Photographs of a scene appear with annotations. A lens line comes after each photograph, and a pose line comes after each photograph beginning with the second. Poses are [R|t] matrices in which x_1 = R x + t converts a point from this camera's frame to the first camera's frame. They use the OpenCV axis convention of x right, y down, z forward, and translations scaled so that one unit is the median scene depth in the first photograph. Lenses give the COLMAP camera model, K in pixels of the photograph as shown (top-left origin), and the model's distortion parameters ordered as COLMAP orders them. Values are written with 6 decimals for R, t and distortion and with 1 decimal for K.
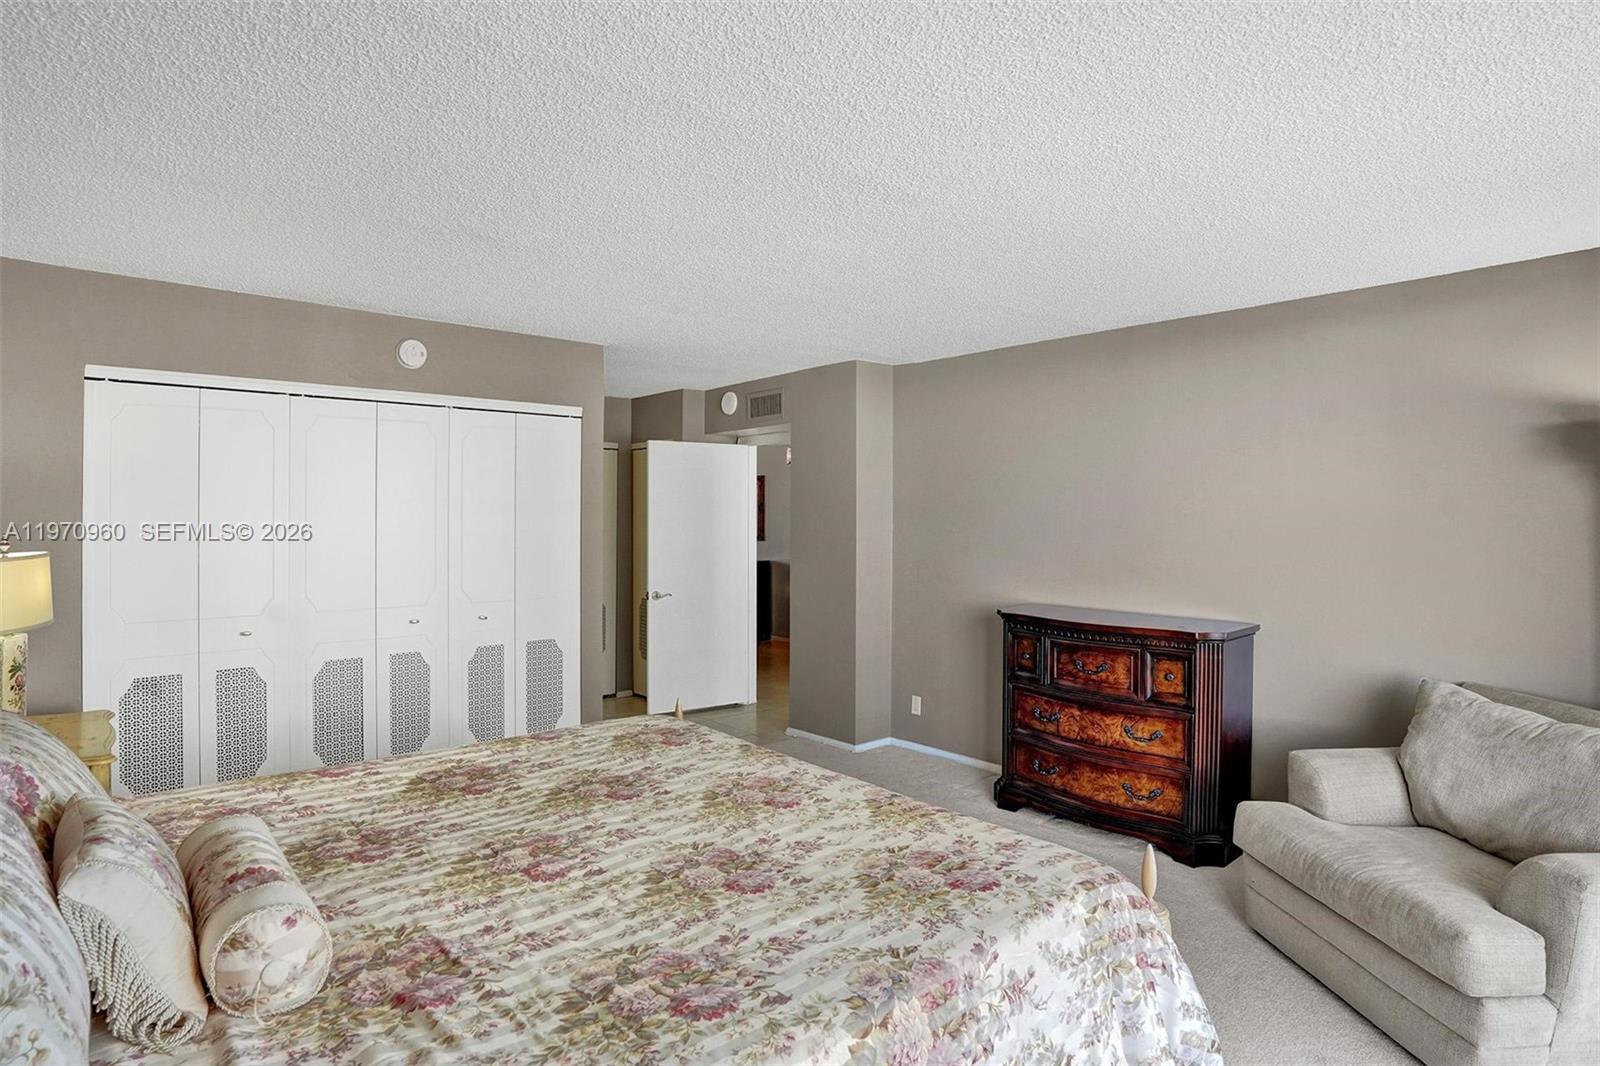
lens RADIAL K [[838.6, 0, 800.0], [0, 838.6, 533.0], [0, 0, 1]] dist [-0.014227, 0.000440]
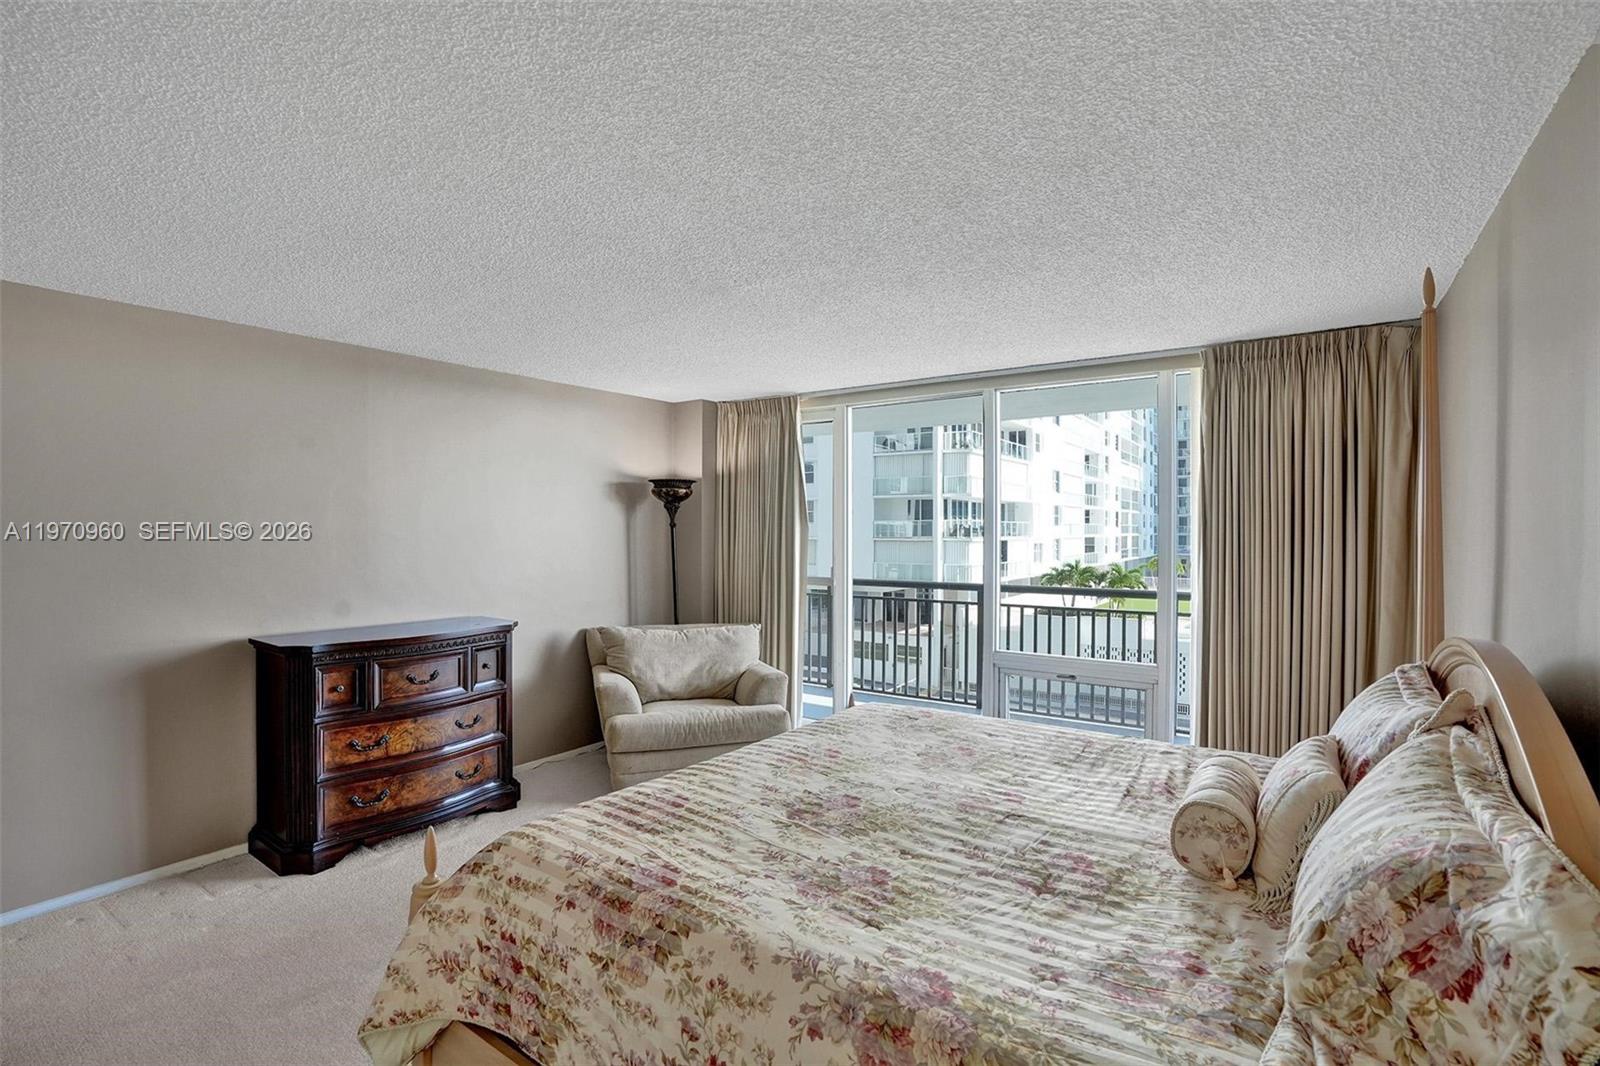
lens RADIAL K [[760.9, 0, 800.8], [0, 760.9, 540.1], [0, 0, 1]] dist [0.001269, 0.000638]
pose [[-0.262111, -0.016054, 0.964904, -1.186016], [0.008768, 0.999781, 0.019016, -0.036550], [-0.964998, 0.013445, -0.261913, 1.388558]]
